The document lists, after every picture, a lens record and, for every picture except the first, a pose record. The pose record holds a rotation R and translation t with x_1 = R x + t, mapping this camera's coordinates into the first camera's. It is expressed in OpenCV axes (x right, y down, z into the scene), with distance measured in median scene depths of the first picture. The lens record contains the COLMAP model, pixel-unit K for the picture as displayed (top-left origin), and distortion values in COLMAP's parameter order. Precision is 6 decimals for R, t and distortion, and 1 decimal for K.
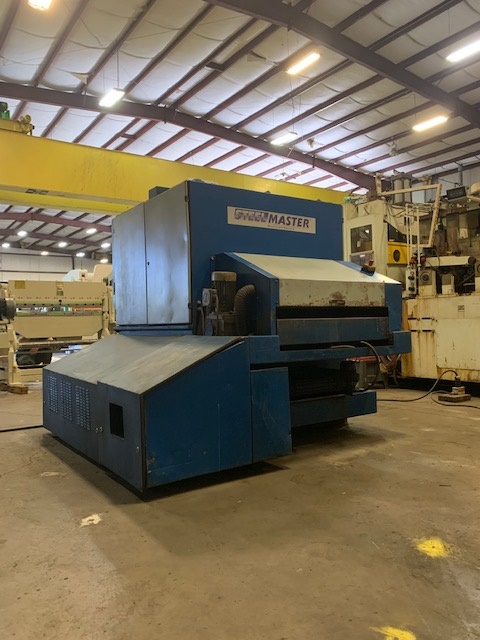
lens RADIAL K [[495.3, 0, 240.5], [0, 495.3, 316.8], [0, 0, 1]] dist [0.007359, -0.016382]
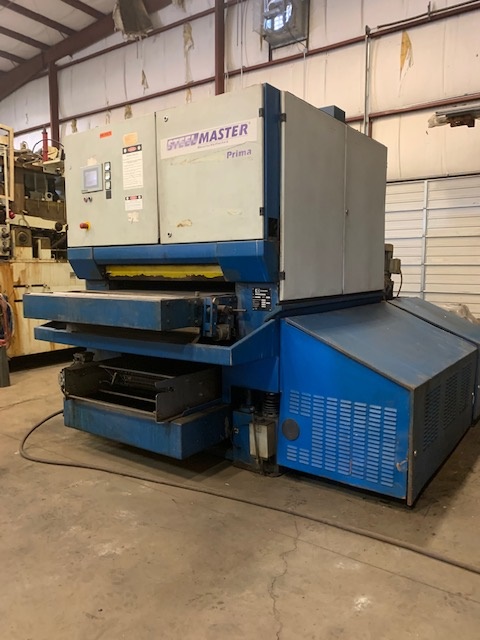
lens RADIAL K [[495.3, 0, 243.9], [0, 495.3, 318.8], [0, 0, 1]] dist [0.007359, -0.016382]
pose [[0.339573, 0.105598, -0.934633, 1.029200], [0.015264, 0.992928, 0.117730, 0.027568], [0.940456, -0.054244, 0.335559, 0.786717]]
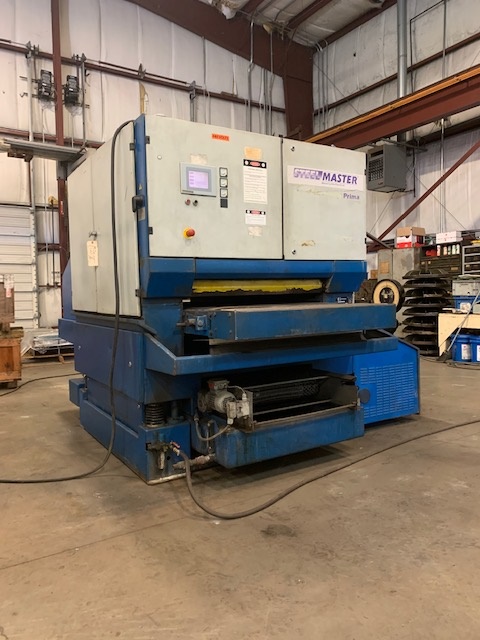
lens RADIAL K [[495.3, 0, 238.7], [0, 495.3, 318.2], [0, 0, 1]] dist [0.007359, -0.016382]
pose [[0.998677, -0.007955, -0.050796, -0.082150], [0.011618, 0.997322, 0.072213, 0.041269], [0.050086, -0.072707, 0.996095, -0.162453]]
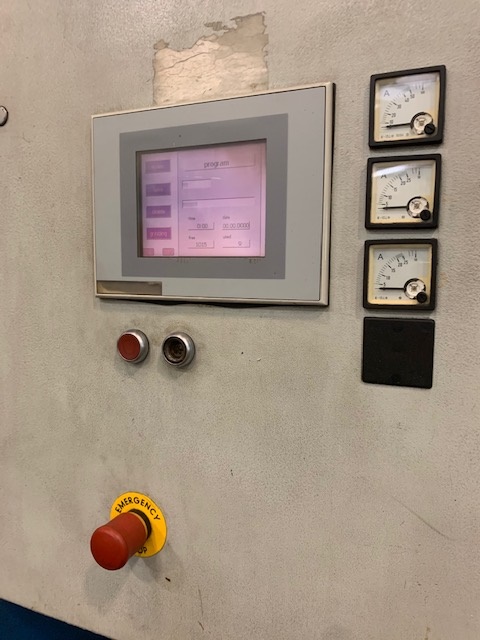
lens RADIAL K [[495.3, 0, 238.7], [0, 495.3, 319.9], [0, 0, 1]] dist [0.007359, -0.016382]
pose [[0.527592, 0.079623, -0.845758, -0.074748], [-0.007415, 0.995991, 0.089141, -0.145445], [0.849466, -0.040759, 0.526067, 0.786680]]
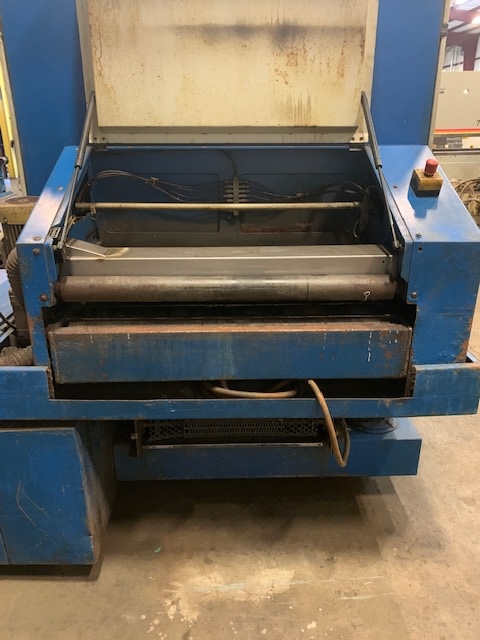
lens RADIAL K [[495.3, 0, 236.5], [0, 495.3, 318.6], [0, 0, 1]] dist [0.007359, -0.016382]
pose [[0.833382, 0.214964, -0.509181, 0.379111], [-0.007107, 0.925356, 0.379033, -0.154087], [0.552652, -0.312260, 0.772703, 0.620825]]
